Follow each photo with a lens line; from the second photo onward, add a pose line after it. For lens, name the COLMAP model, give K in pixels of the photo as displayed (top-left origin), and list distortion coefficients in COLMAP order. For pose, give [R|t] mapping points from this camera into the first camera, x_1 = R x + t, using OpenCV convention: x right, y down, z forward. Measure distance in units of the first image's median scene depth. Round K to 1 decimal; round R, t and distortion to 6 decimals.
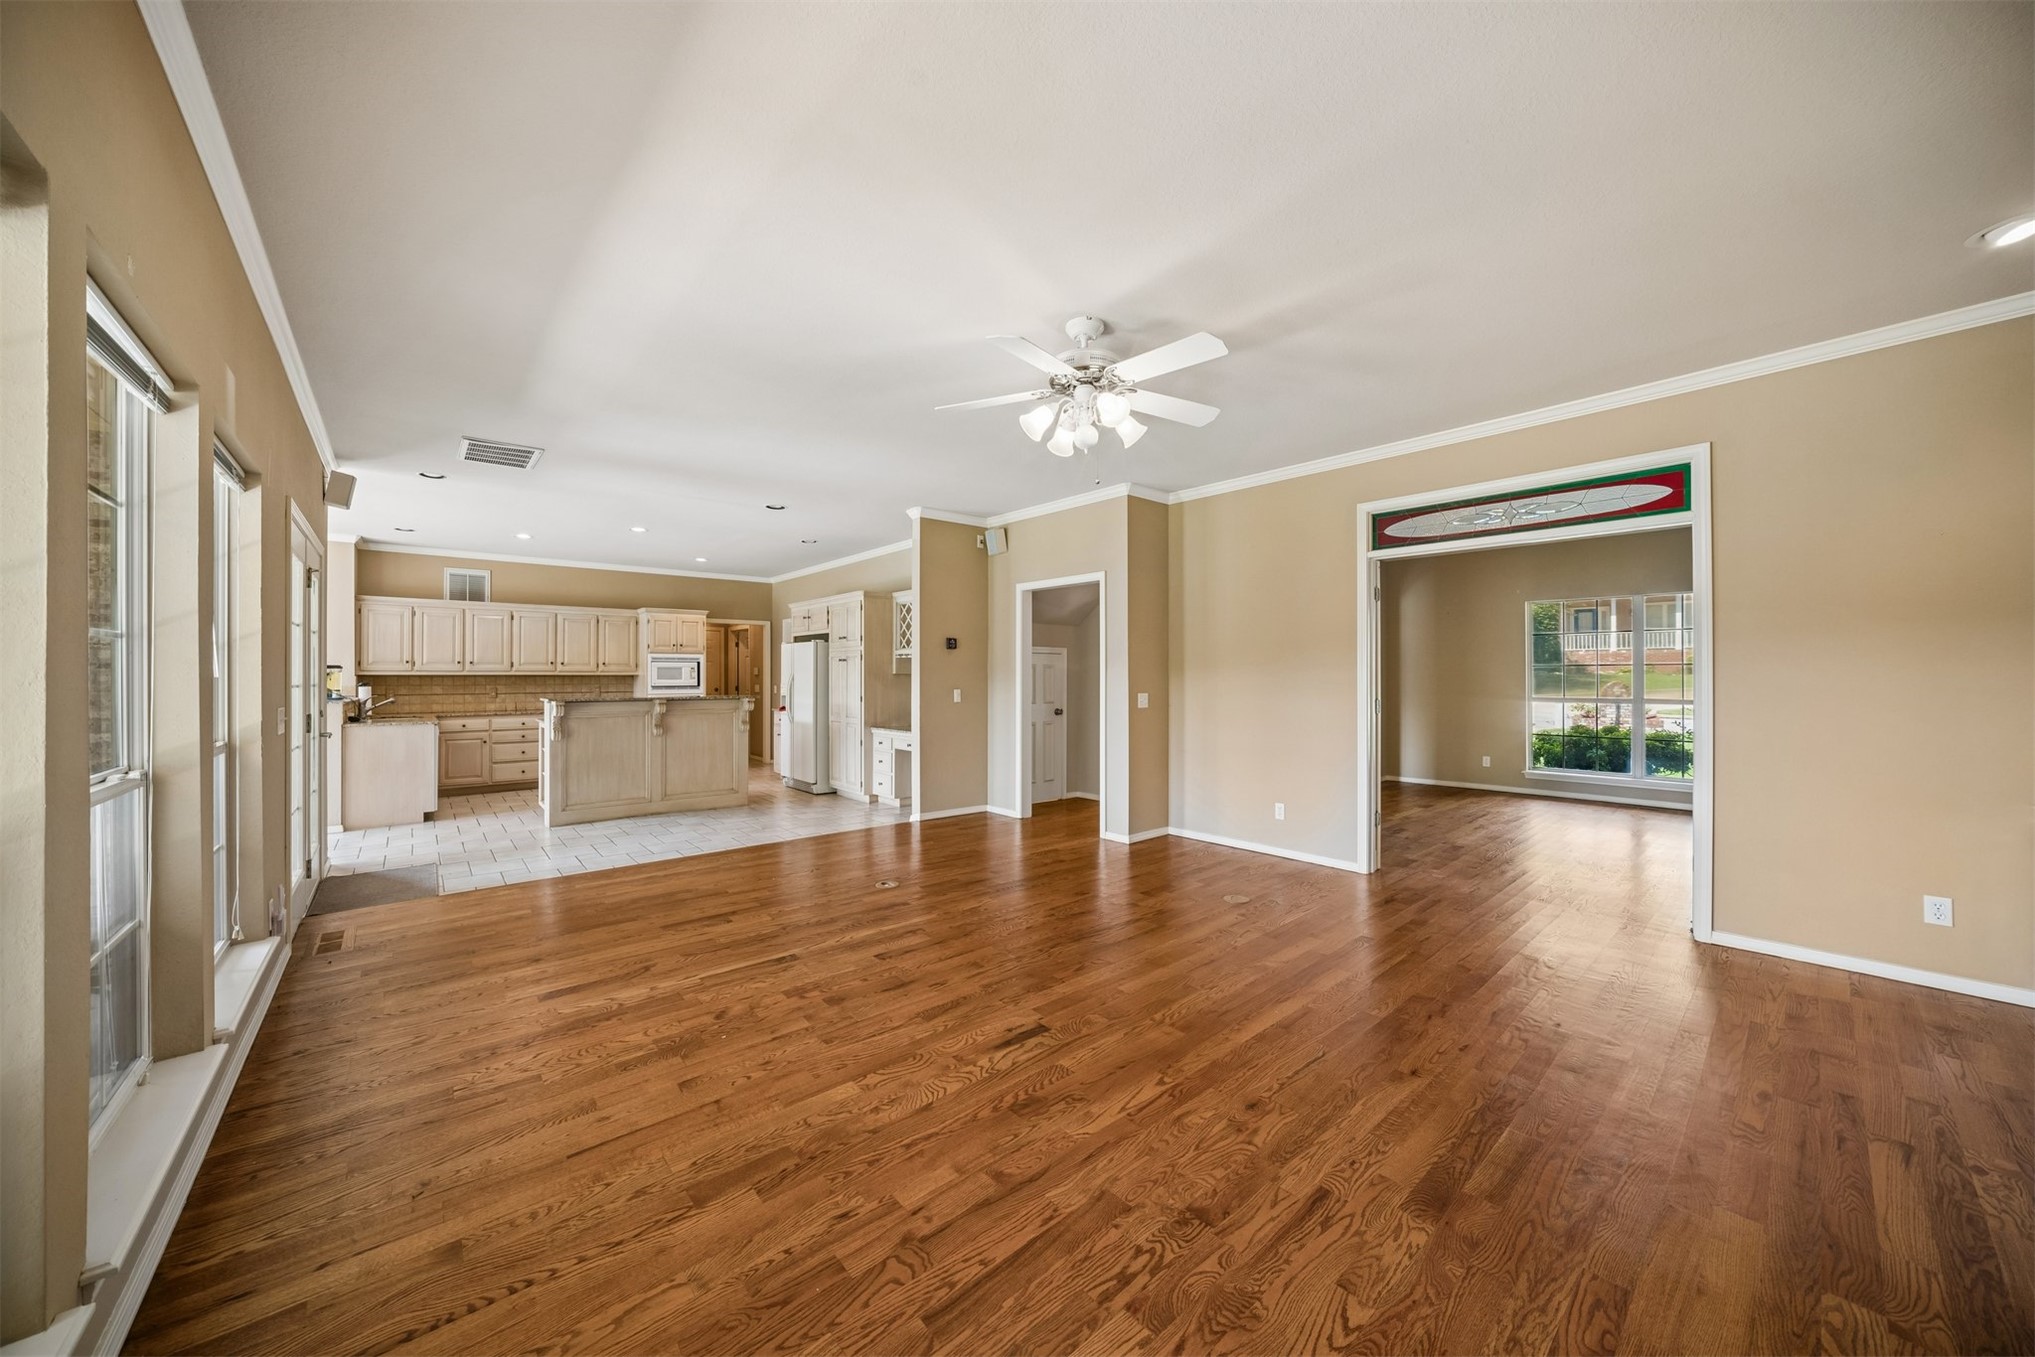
lens RADIAL K [[711.0, 0, 993.7], [0, 711.0, 677.3], [0, 0, 1]] dist [-0.022518, 0.004518]
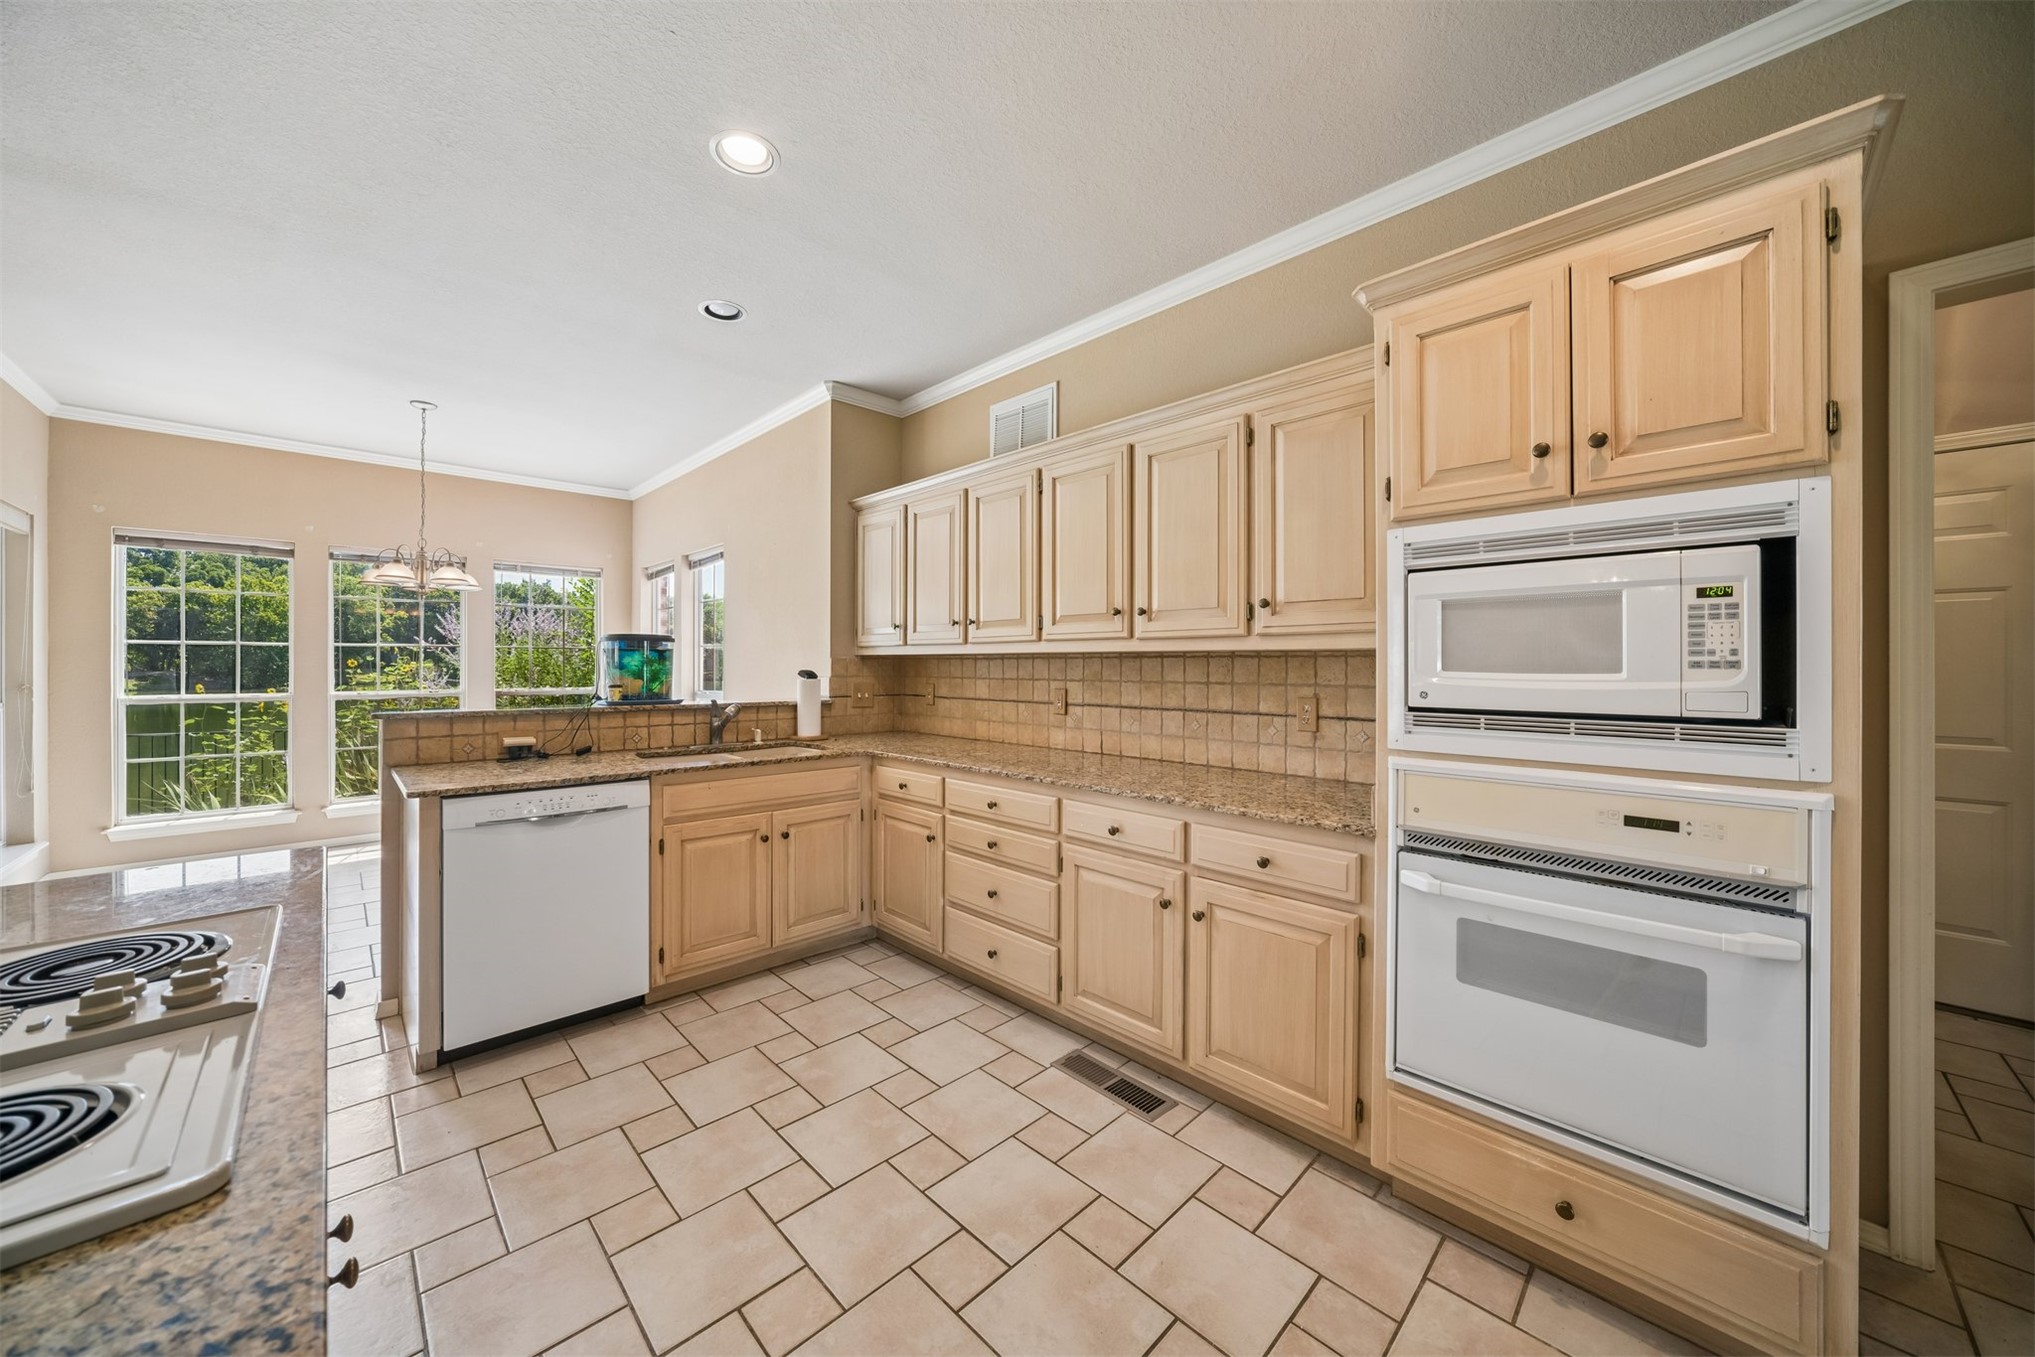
lens RADIAL K [[711.0, 0, 999.9], [0, 711.0, 665.8], [0, 0, 1]] dist [-0.022518, 0.004518]
pose [[0.071770, 0.004015, -0.997413, -0.388261], [-0.002310, 0.999990, 0.003859, 0.001872], [0.997419, 0.002027, 0.071779, 1.099834]]
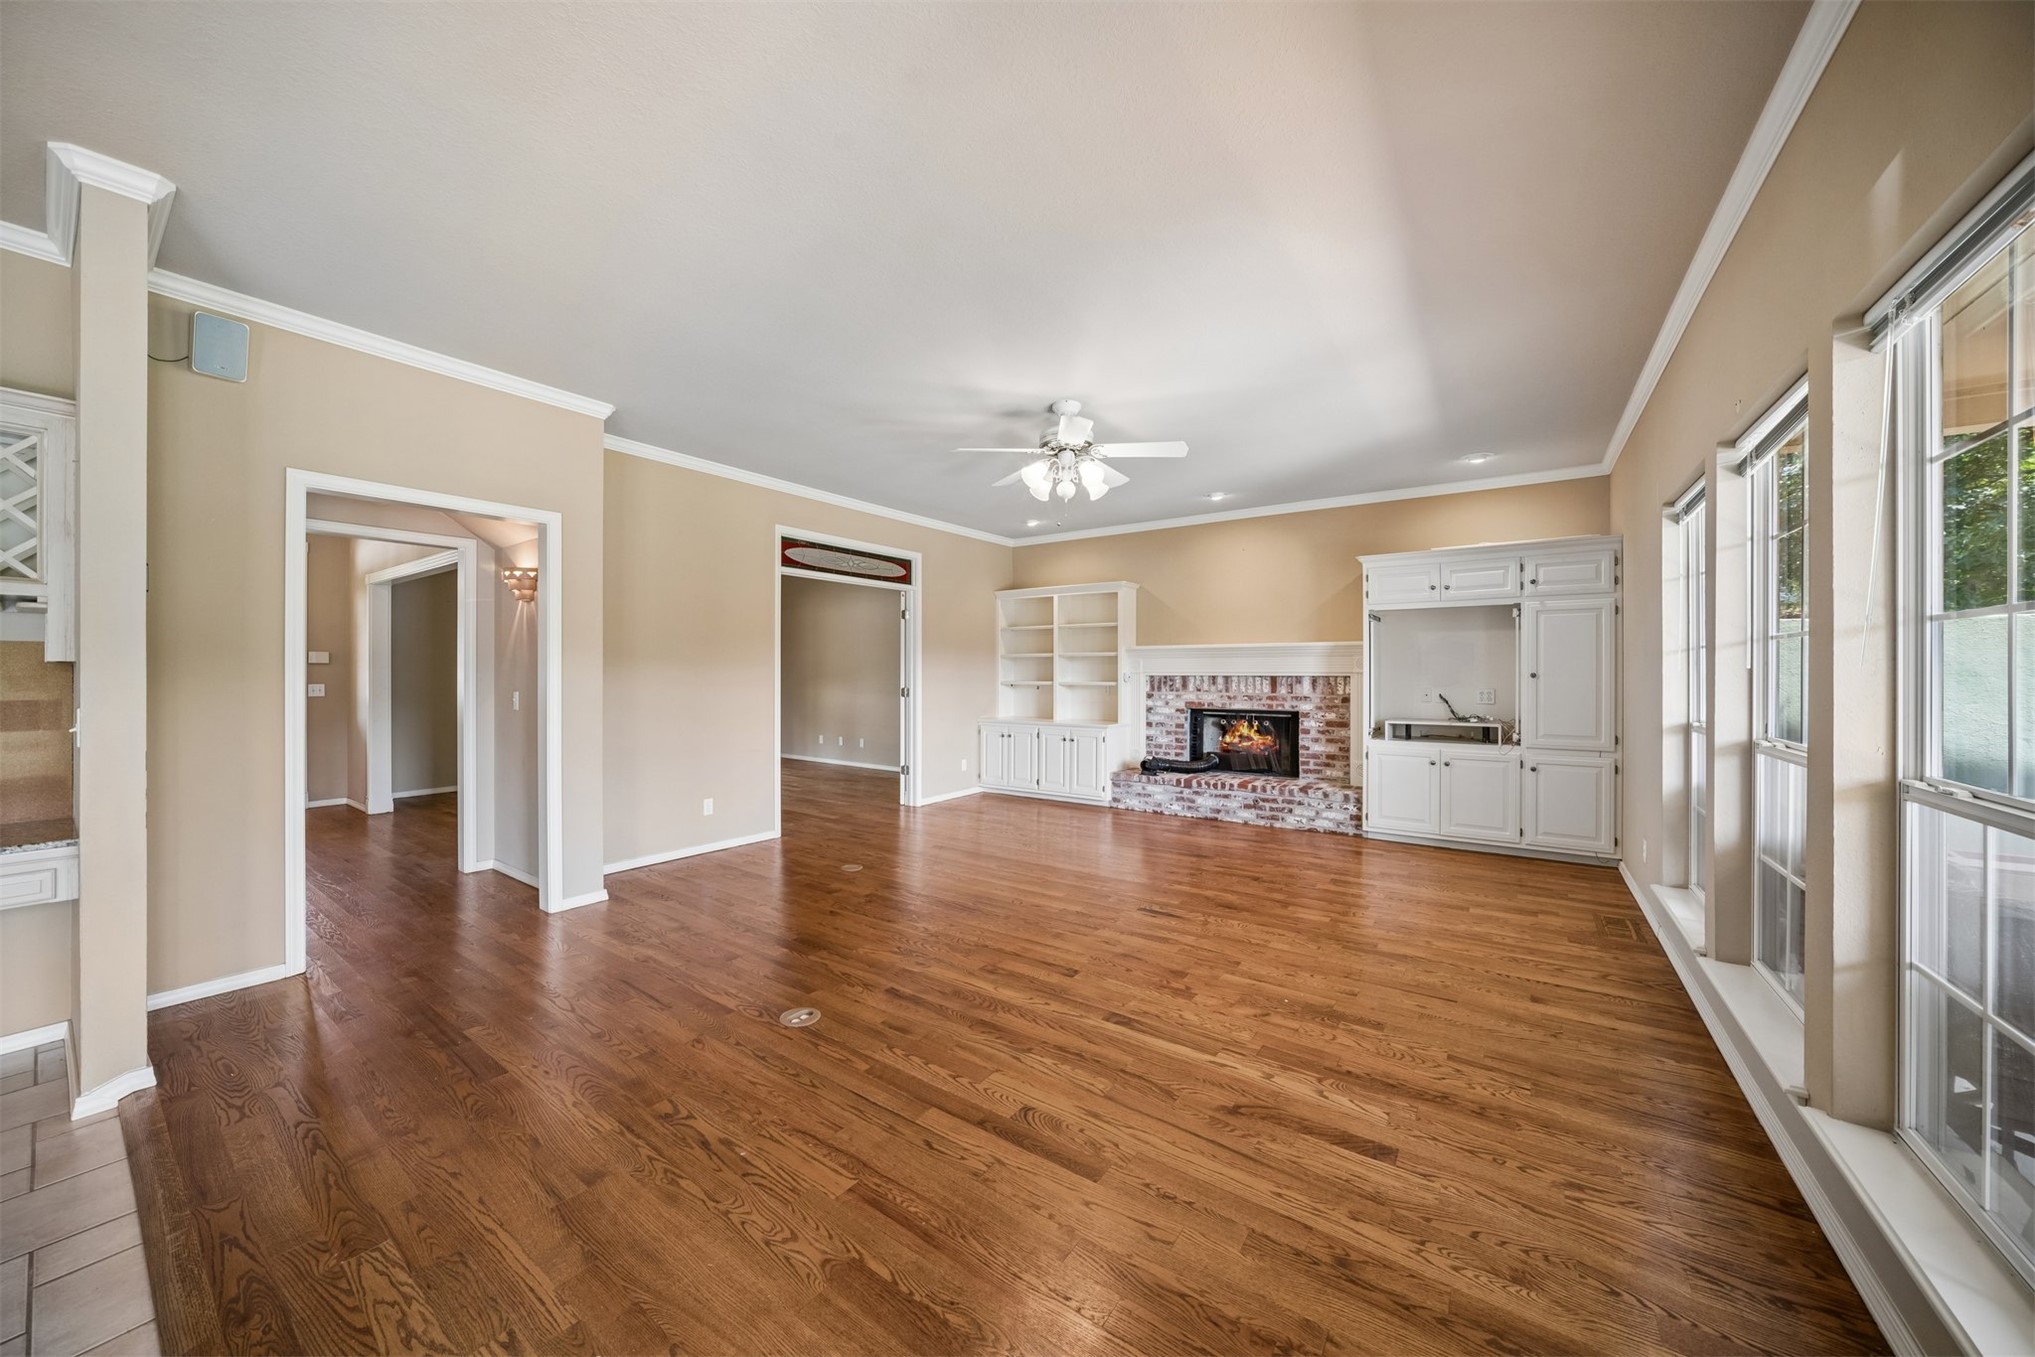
lens RADIAL K [[711.0, 0, 1004.4], [0, 711.0, 673.3], [0, 0, 1]] dist [-0.022518, 0.004518]
pose [[-0.250313, -0.002156, 0.968163, -0.459666], [-0.000571, 0.999998, 0.002079, 0.000431], [-0.968165, -0.000032, -0.250313, 0.586461]]
